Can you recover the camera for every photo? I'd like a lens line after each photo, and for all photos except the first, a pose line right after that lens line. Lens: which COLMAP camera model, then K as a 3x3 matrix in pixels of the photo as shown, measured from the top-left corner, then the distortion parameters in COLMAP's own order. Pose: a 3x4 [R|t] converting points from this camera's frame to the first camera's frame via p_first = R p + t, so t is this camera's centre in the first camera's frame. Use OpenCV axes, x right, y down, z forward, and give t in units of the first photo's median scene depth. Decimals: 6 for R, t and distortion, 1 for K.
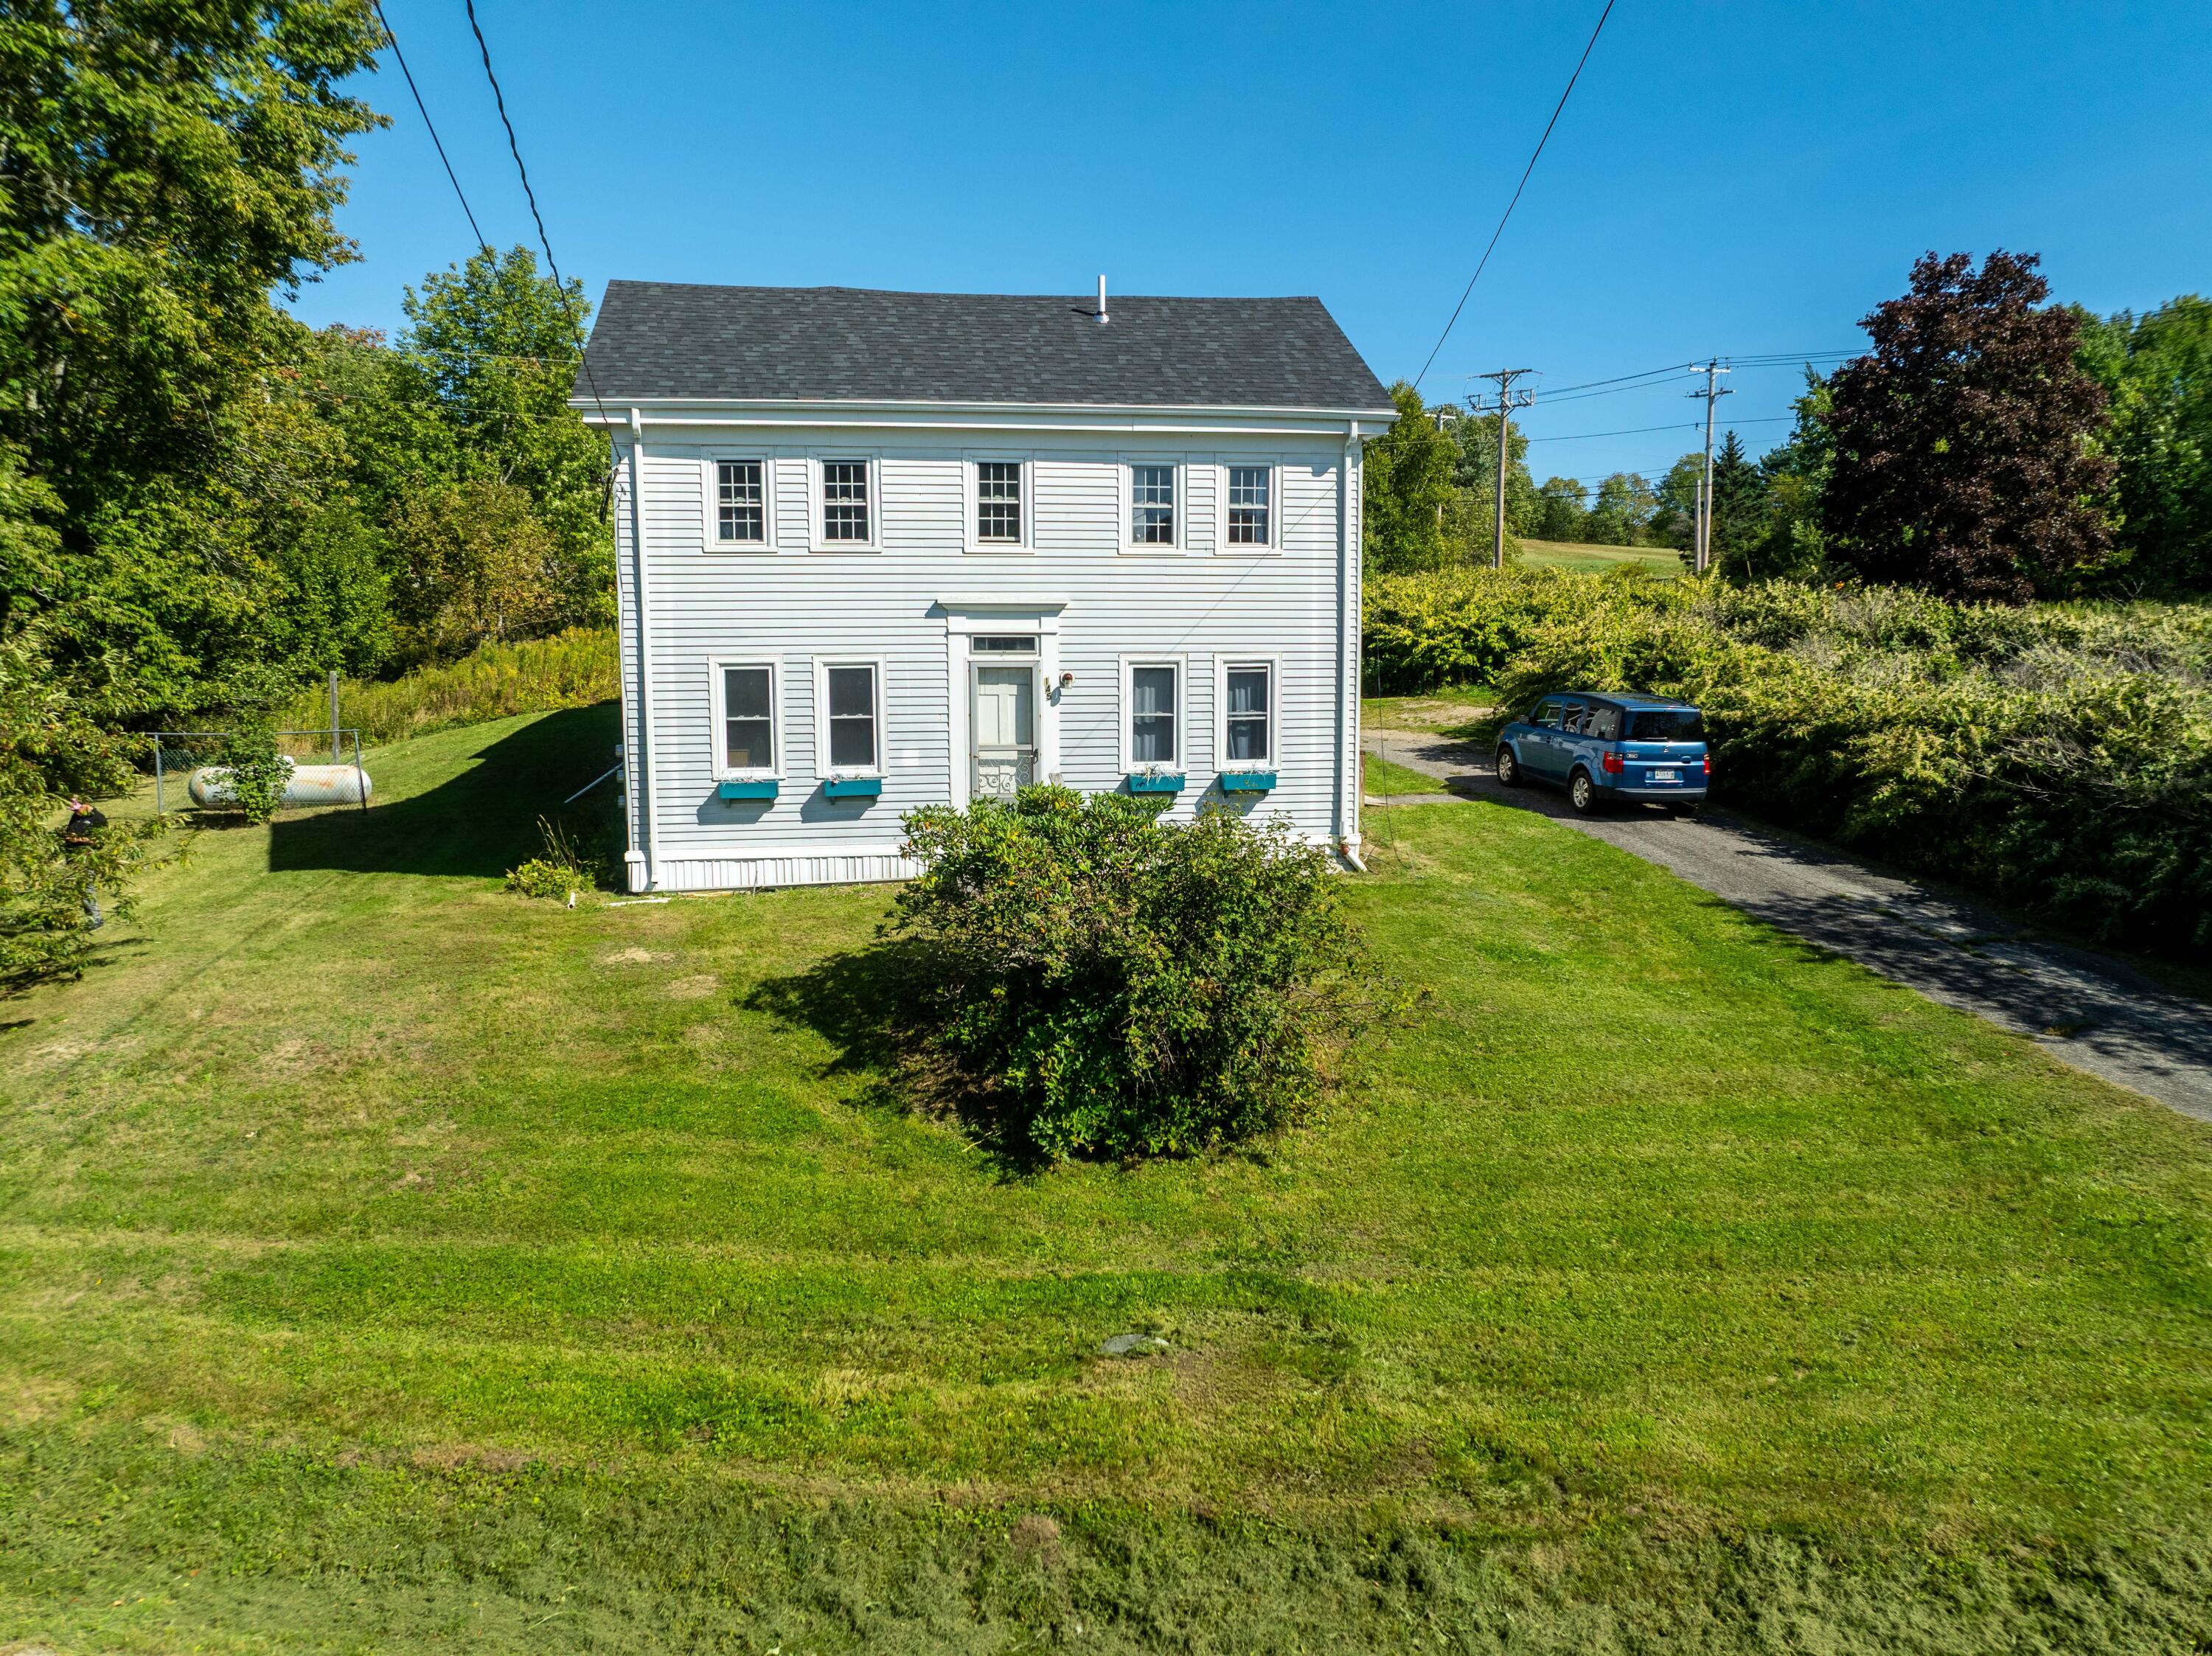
lens RADIAL K [[1565.6, 0, 1124.1], [0, 1565.6, 813.8], [0, 0, 1]] dist [-0.036453, 0.004524]
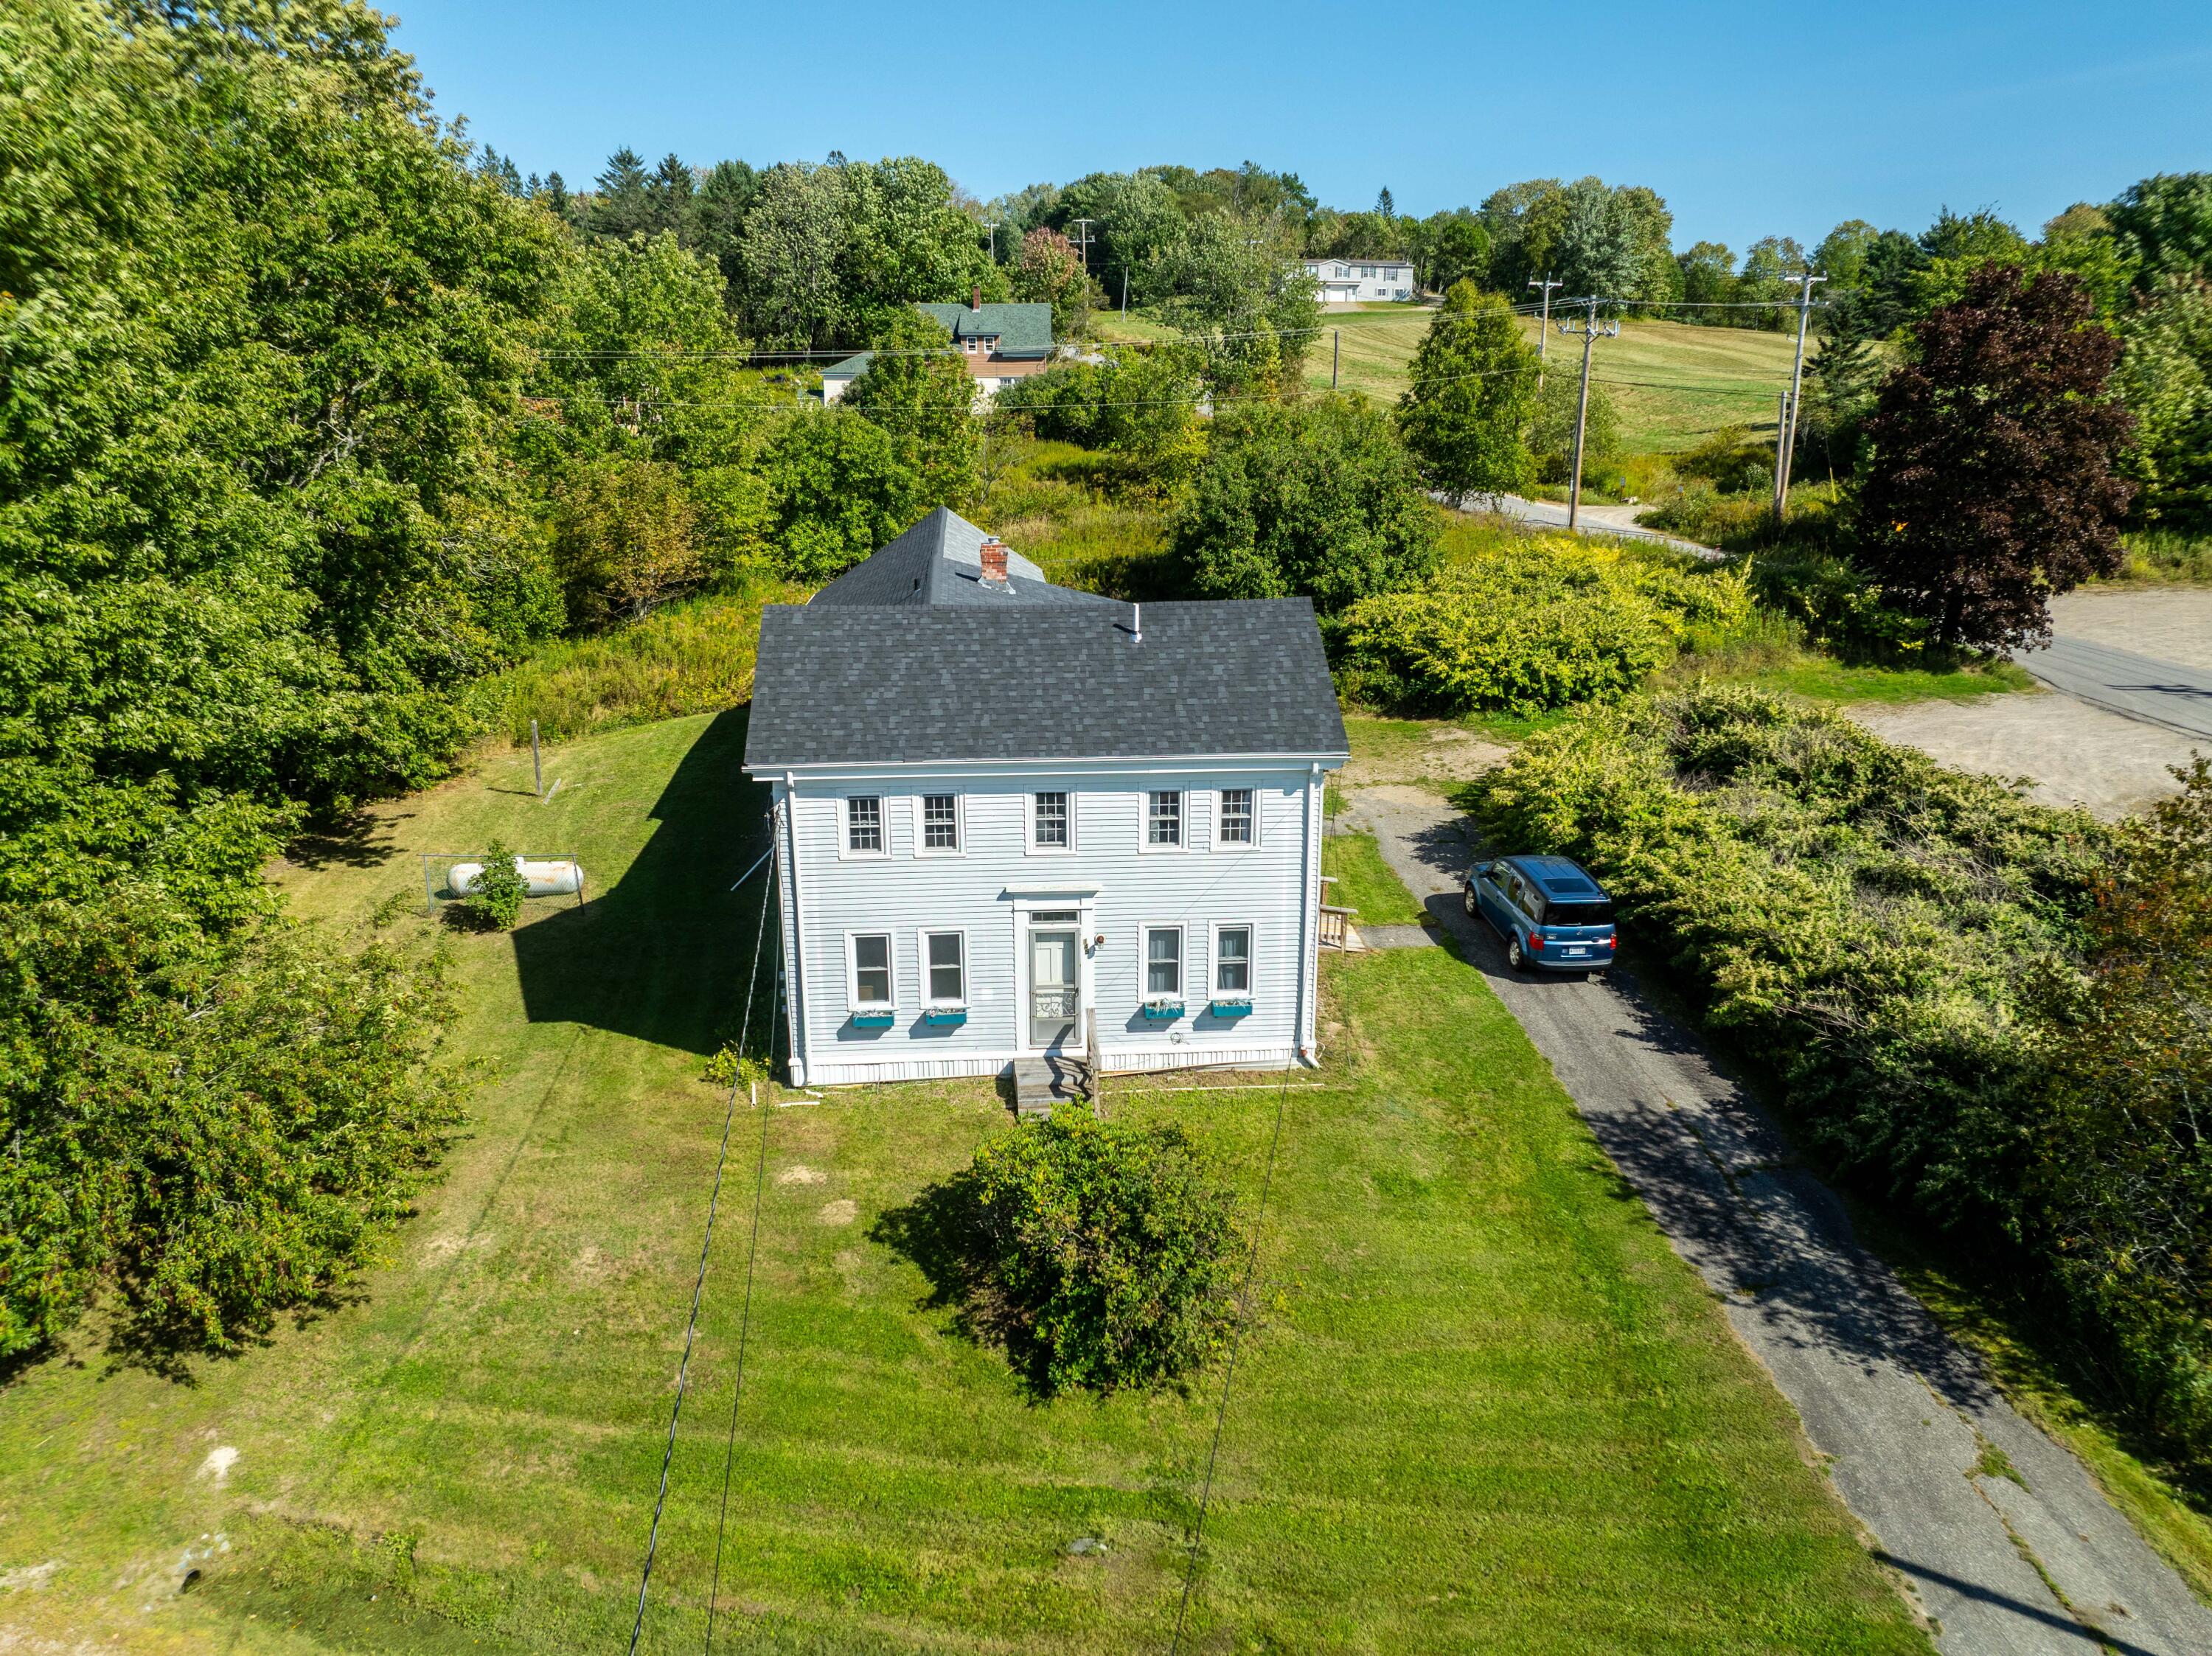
lens RADIAL K [[1565.6, 0, 1124.2], [0, 1565.6, 812.0], [0, 0, 1]] dist [-0.036453, 0.004524]
pose [[0.996886, 0.026887, -0.074126, 0.087498], [-0.014657, 0.986872, 0.160839, -0.437267], [0.077477, -0.159252, 0.984193, -0.351622]]
